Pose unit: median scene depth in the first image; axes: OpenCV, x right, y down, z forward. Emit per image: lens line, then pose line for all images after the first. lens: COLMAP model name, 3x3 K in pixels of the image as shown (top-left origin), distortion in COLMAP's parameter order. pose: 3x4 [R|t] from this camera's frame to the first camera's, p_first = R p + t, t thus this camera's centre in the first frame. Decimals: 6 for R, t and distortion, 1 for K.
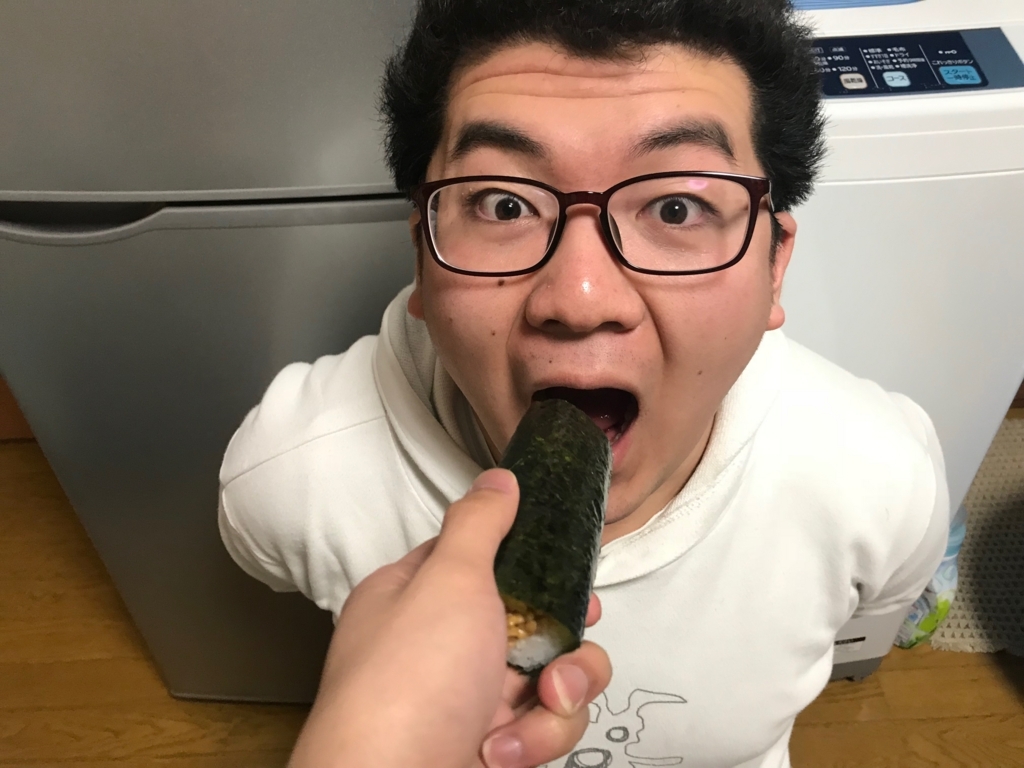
lens RADIAL K [[862.5, 0, 513.0], [0, 862.5, 382.9], [0, 0, 1]] dist [0.008091, 0.013444]
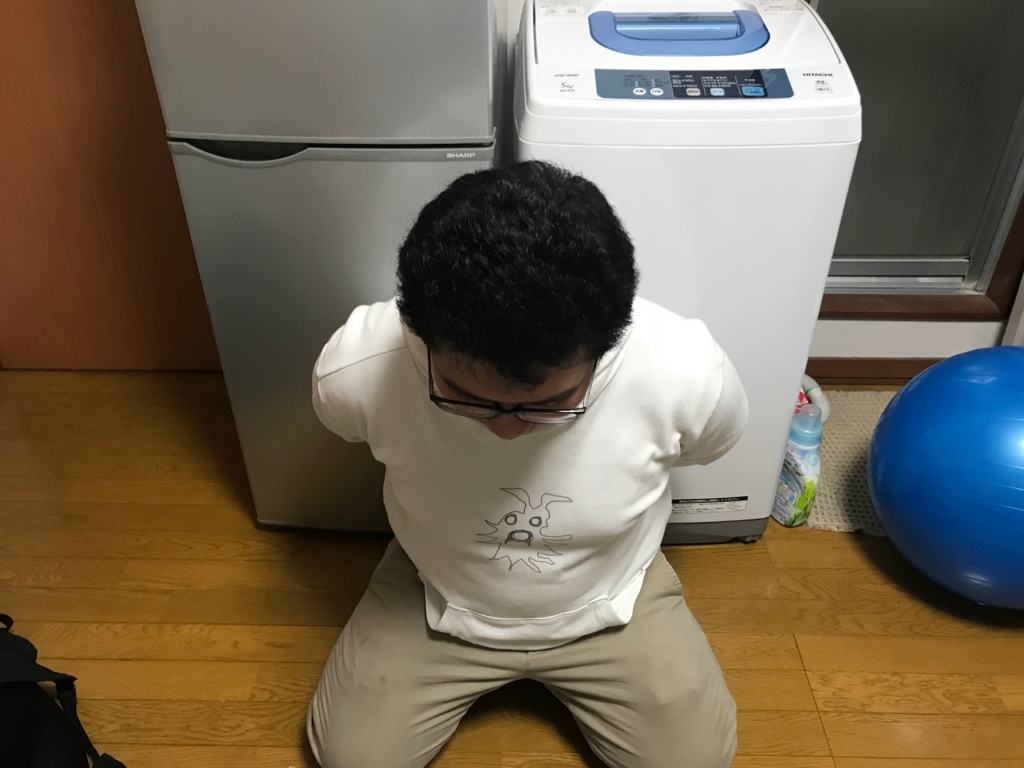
lens RADIAL K [[862.5, 0, 512.3], [0, 862.5, 374.7], [0, 0, 1]] dist [0.008091, 0.013444]
pose [[0.998381, 0.045422, -0.034239, 0.102169], [-0.048849, 0.993061, -0.106977, 0.440842], [0.029142, 0.108477, 0.993672, -0.725896]]
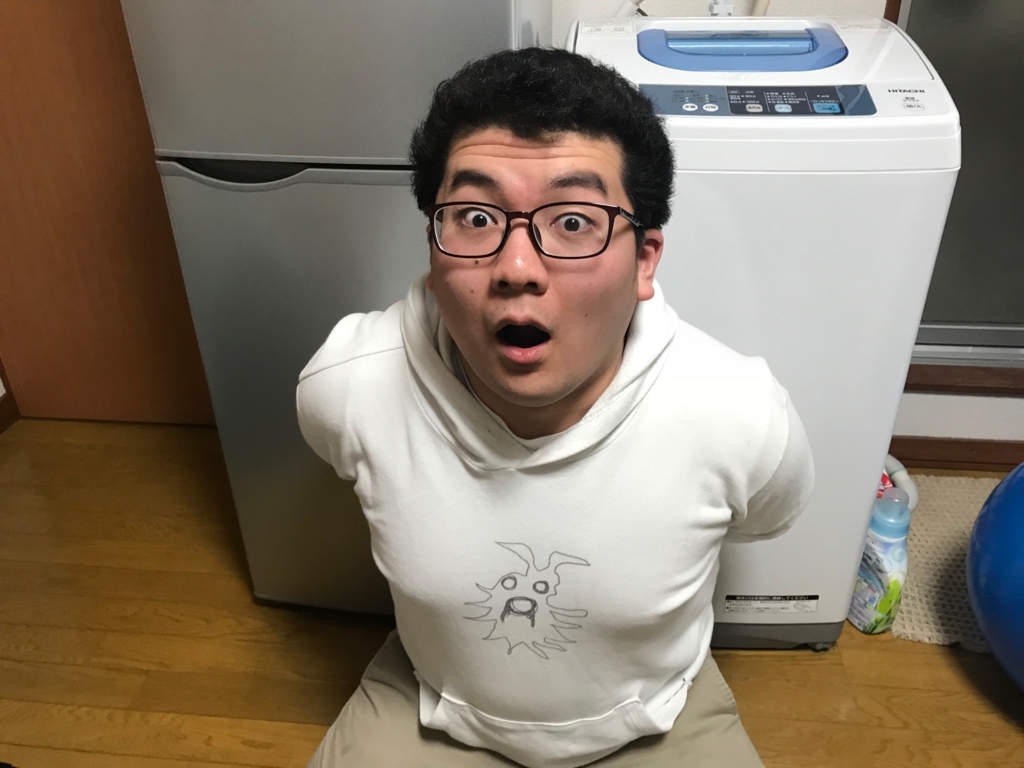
lens RADIAL K [[862.5, 0, 518.2], [0, 862.5, 377.1], [0, 0, 1]] dist [0.008091, 0.013444]
pose [[0.990617, 0.073578, -0.115172, 0.187263], [-0.094087, 0.978369, -0.184231, 0.427869], [0.099126, 0.193338, 0.976112, -0.430595]]
